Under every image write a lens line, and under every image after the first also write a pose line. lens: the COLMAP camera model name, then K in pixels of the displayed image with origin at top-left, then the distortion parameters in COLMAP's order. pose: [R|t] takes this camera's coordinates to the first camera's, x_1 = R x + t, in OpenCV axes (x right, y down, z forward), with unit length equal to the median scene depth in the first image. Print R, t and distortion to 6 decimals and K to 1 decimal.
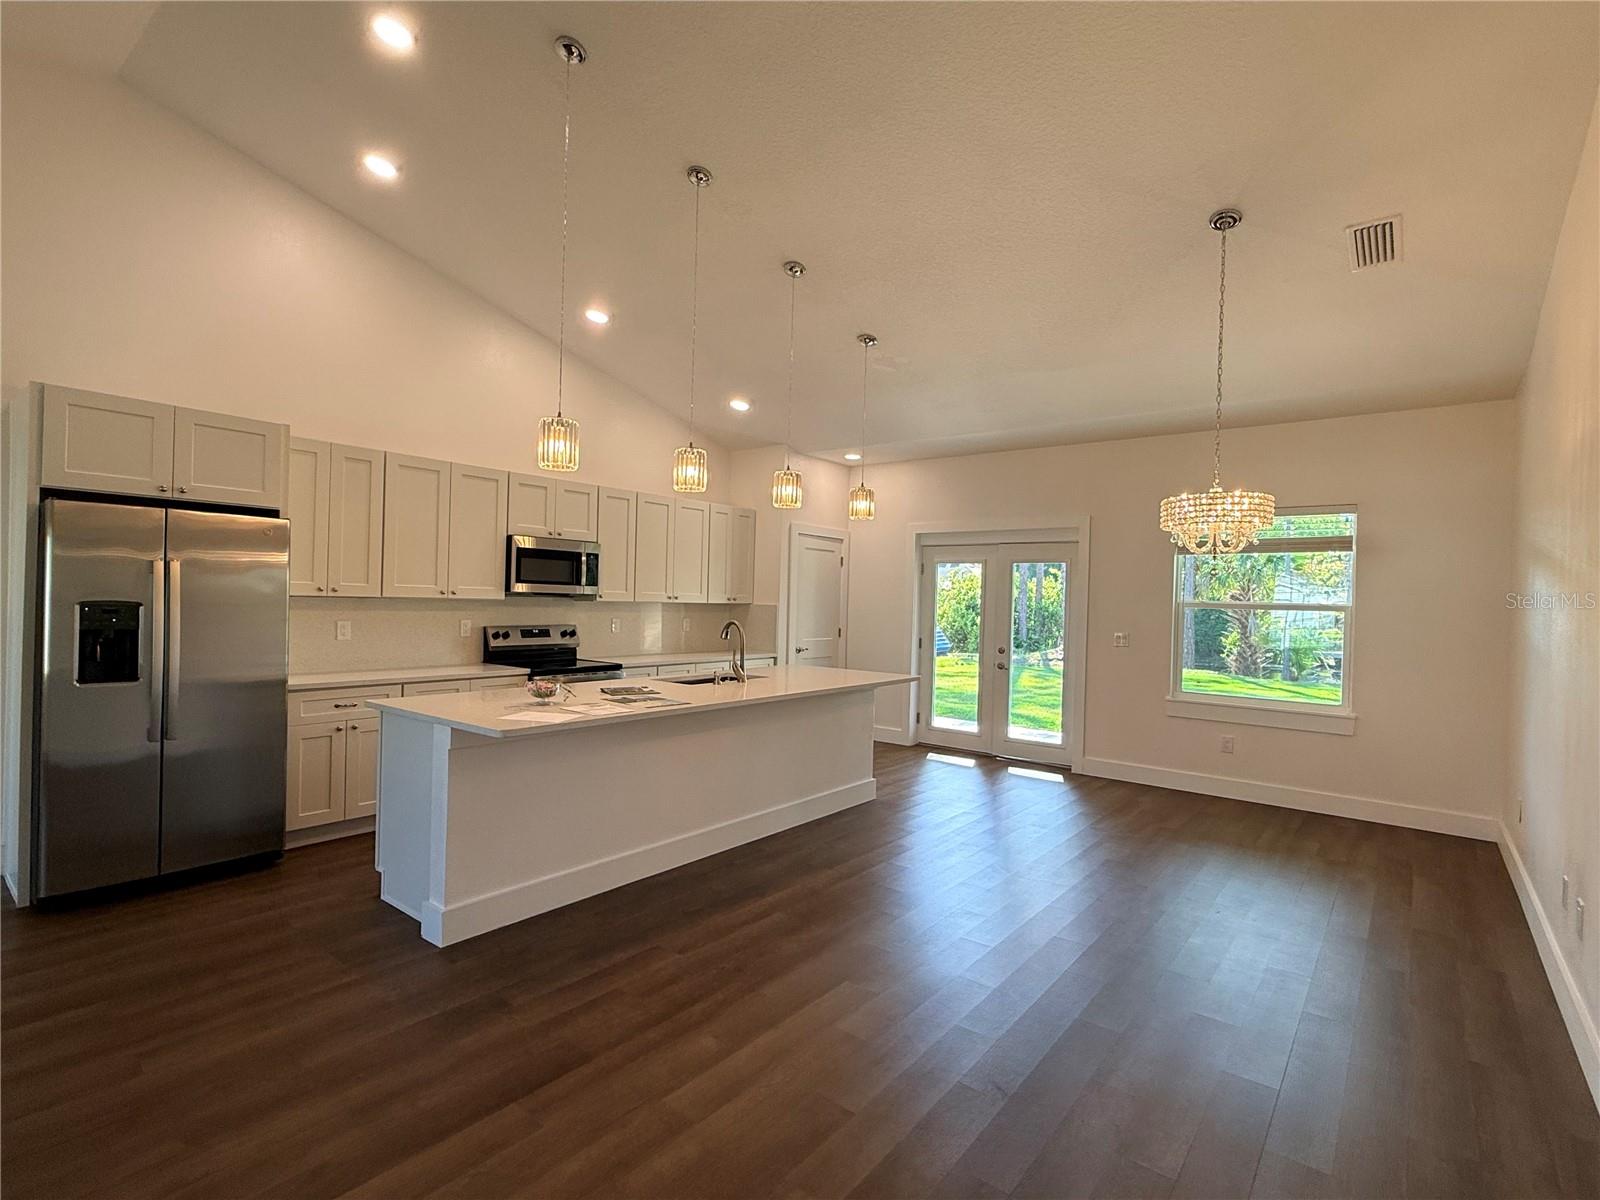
lens RADIAL K [[788.8, 0, 800.0], [0, 788.8, 600.0], [0, 0, 1]] dist [-0.000010, 0.000060]
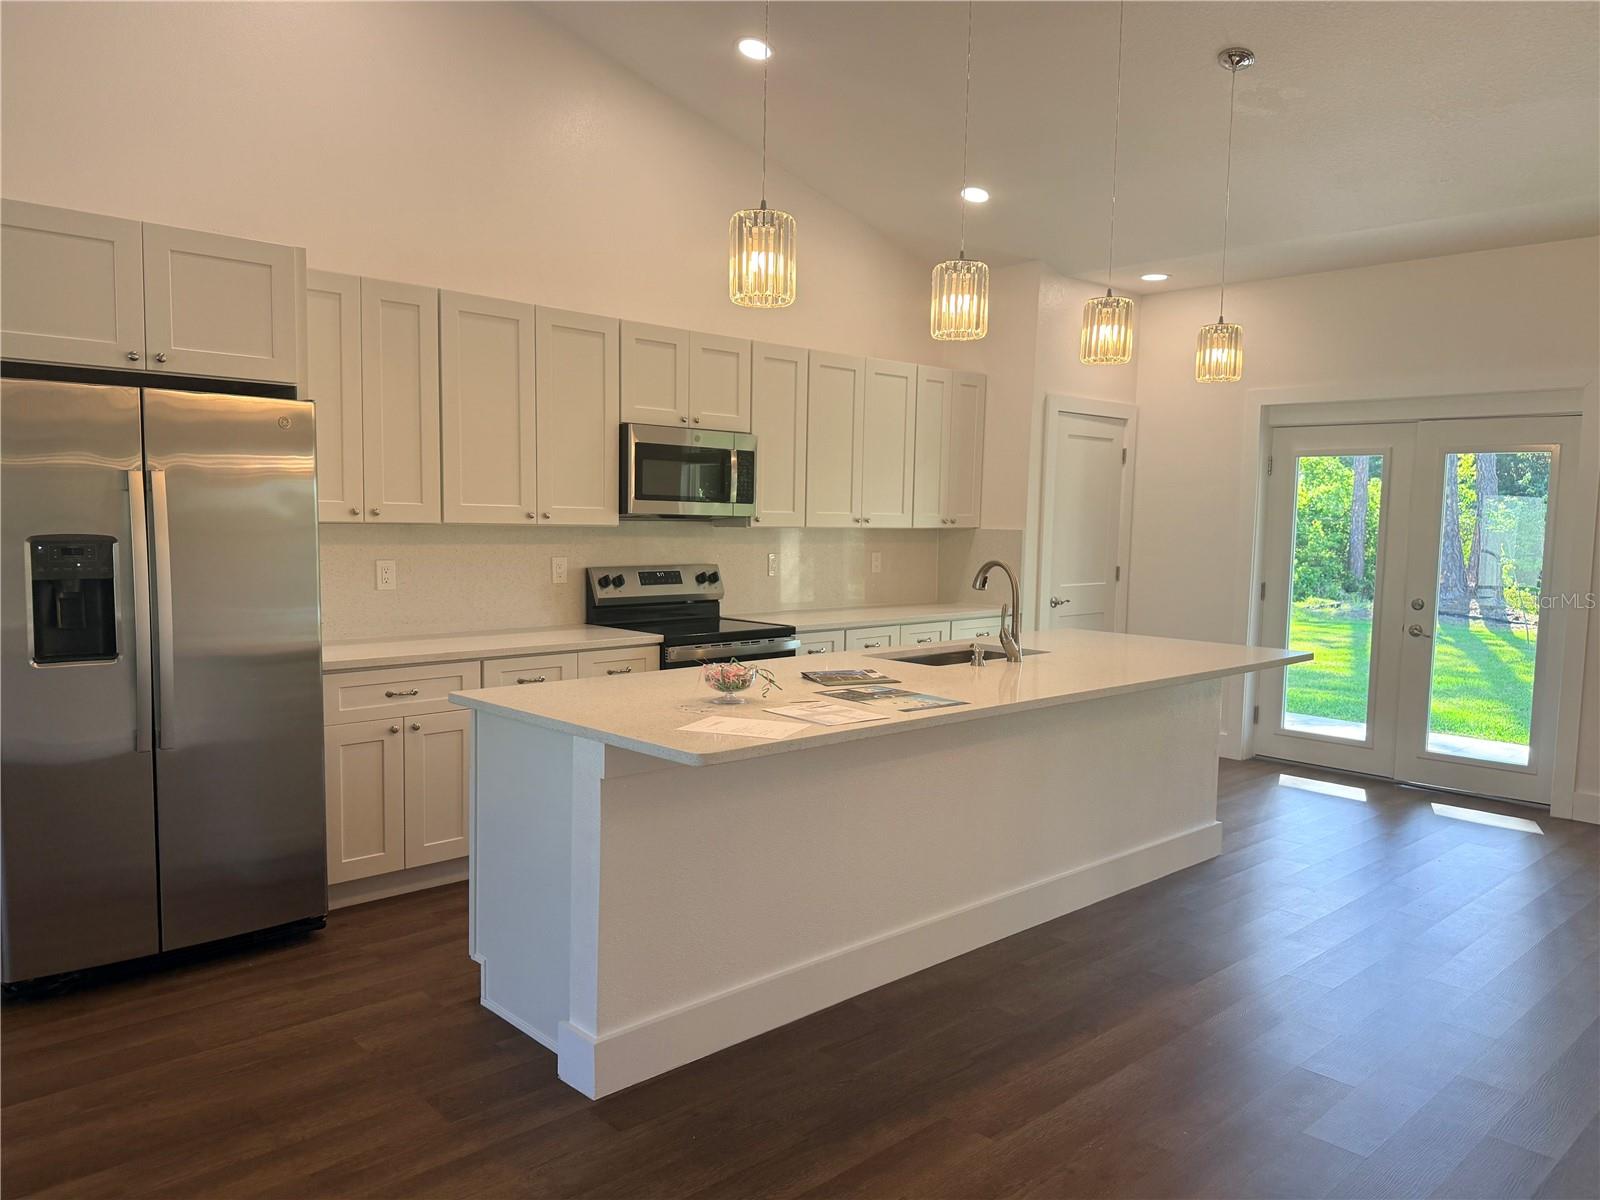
lens RADIAL K [[1172.1, 0, 788.7], [0, 1172.1, 607.8], [0, 0, 1]] dist [0.131759, -0.219462]
pose [[0.988891, 0.003679, -0.148597, -0.102918], [0.007726, 0.997070, 0.076103, -0.006052], [0.148442, -0.076406, 0.985965, 0.084054]]
